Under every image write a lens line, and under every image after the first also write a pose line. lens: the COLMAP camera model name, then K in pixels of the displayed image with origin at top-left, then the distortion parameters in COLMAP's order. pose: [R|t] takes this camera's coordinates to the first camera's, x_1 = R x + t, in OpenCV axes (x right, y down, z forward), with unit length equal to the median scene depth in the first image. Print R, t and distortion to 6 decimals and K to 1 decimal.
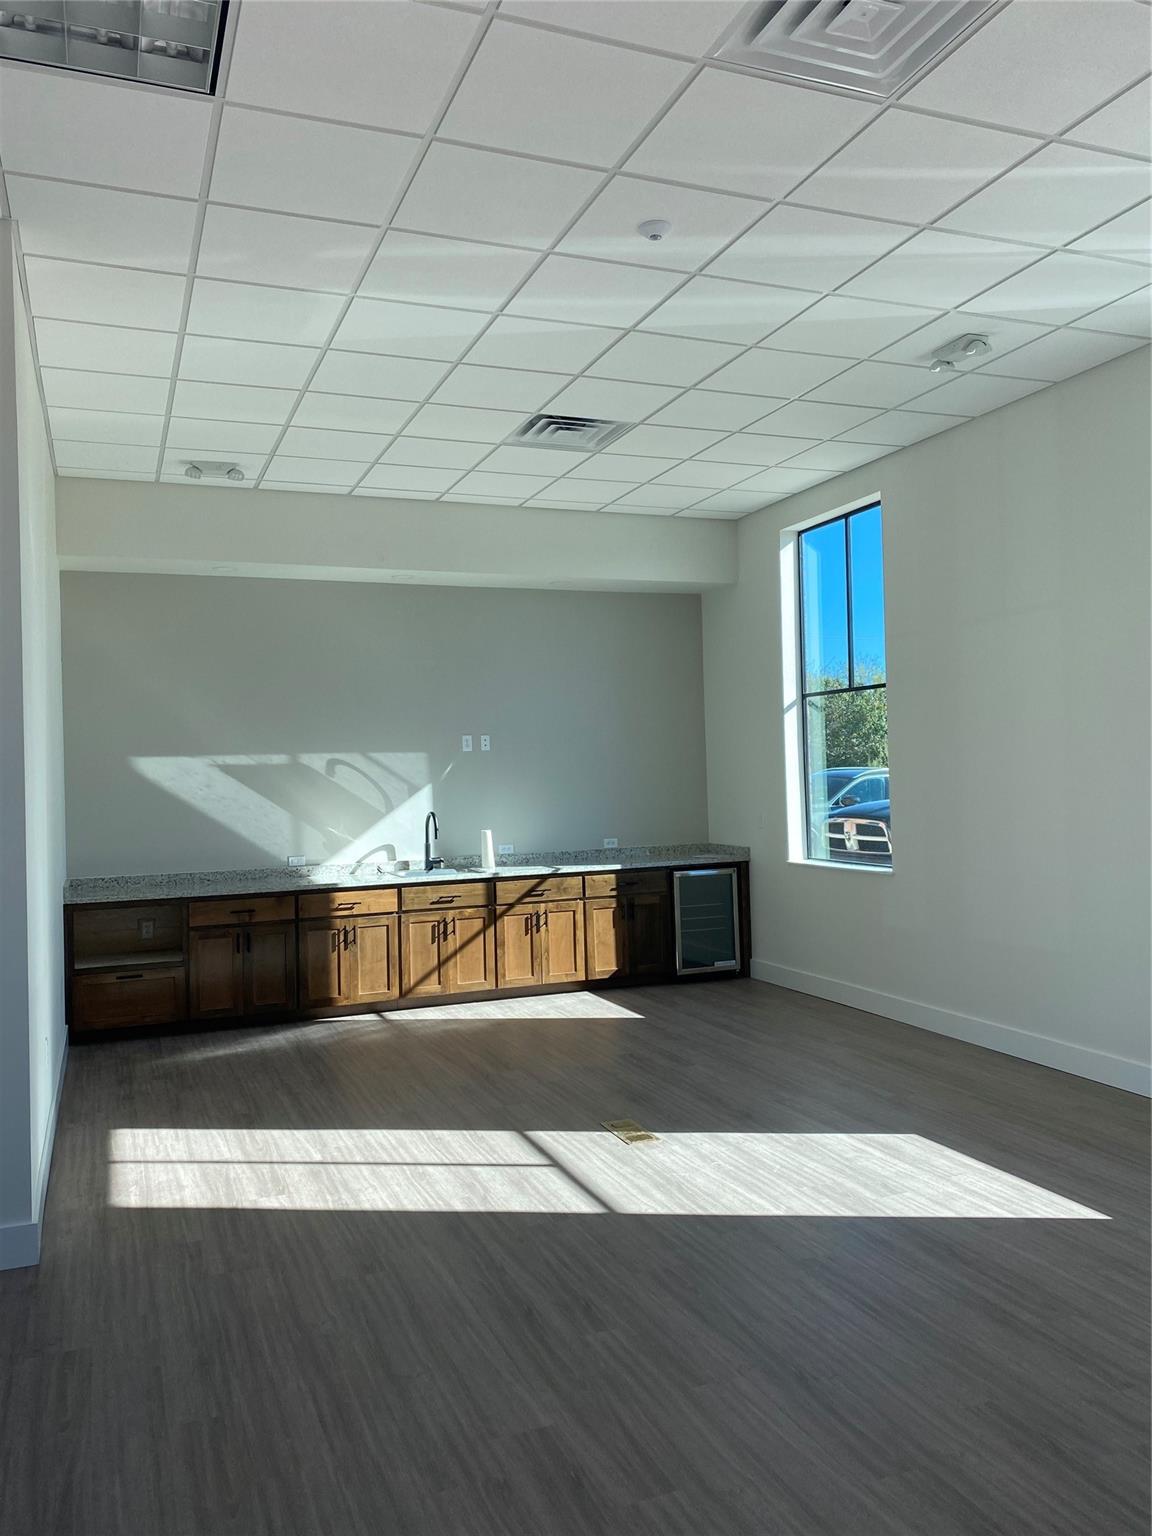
lens RADIAL K [[1174.9, 0, 568.5], [0, 1174.9, 756.8], [0, 0, 1]] dist [0.009157, -0.008097]
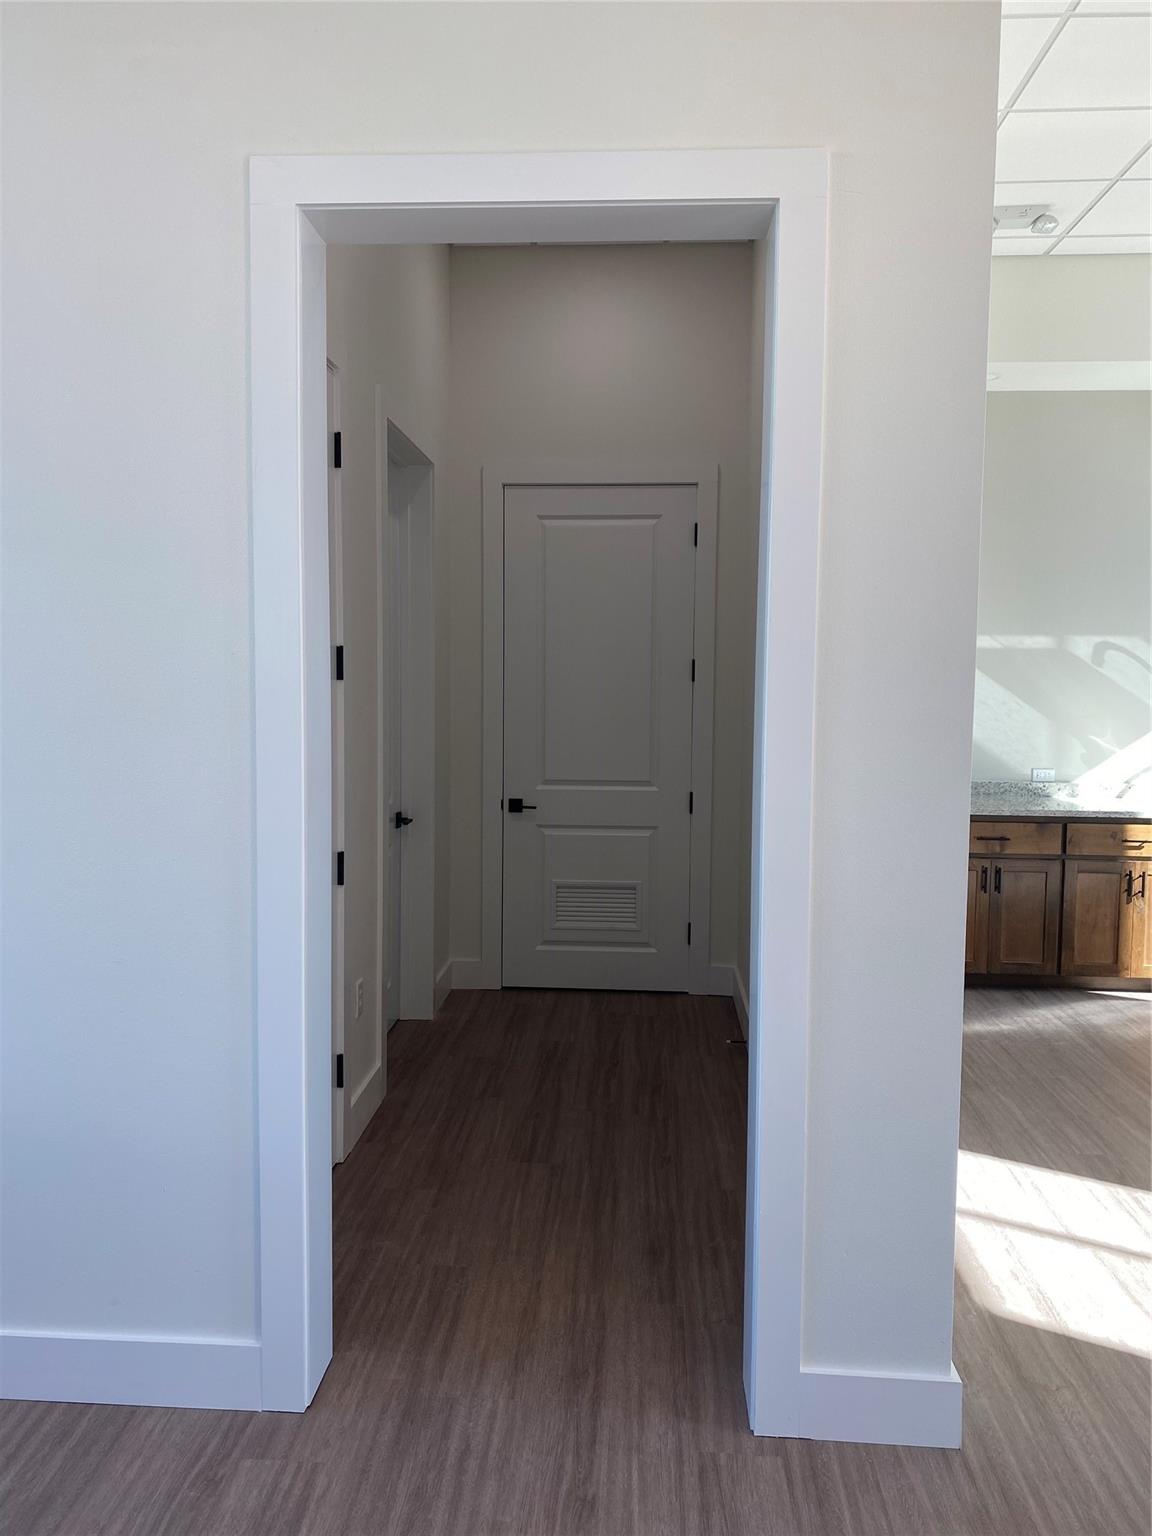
lens RADIAL K [[1174.9, 0, 568.5], [0, 1174.9, 756.8], [0, 0, 1]] dist [0.009157, -0.008097]
pose [[0.898050, 0.064902, -0.435079, -0.192907], [-0.032891, 0.996194, 0.080715, 0.027339], [0.438662, -0.058176, 0.896767, 0.206455]]
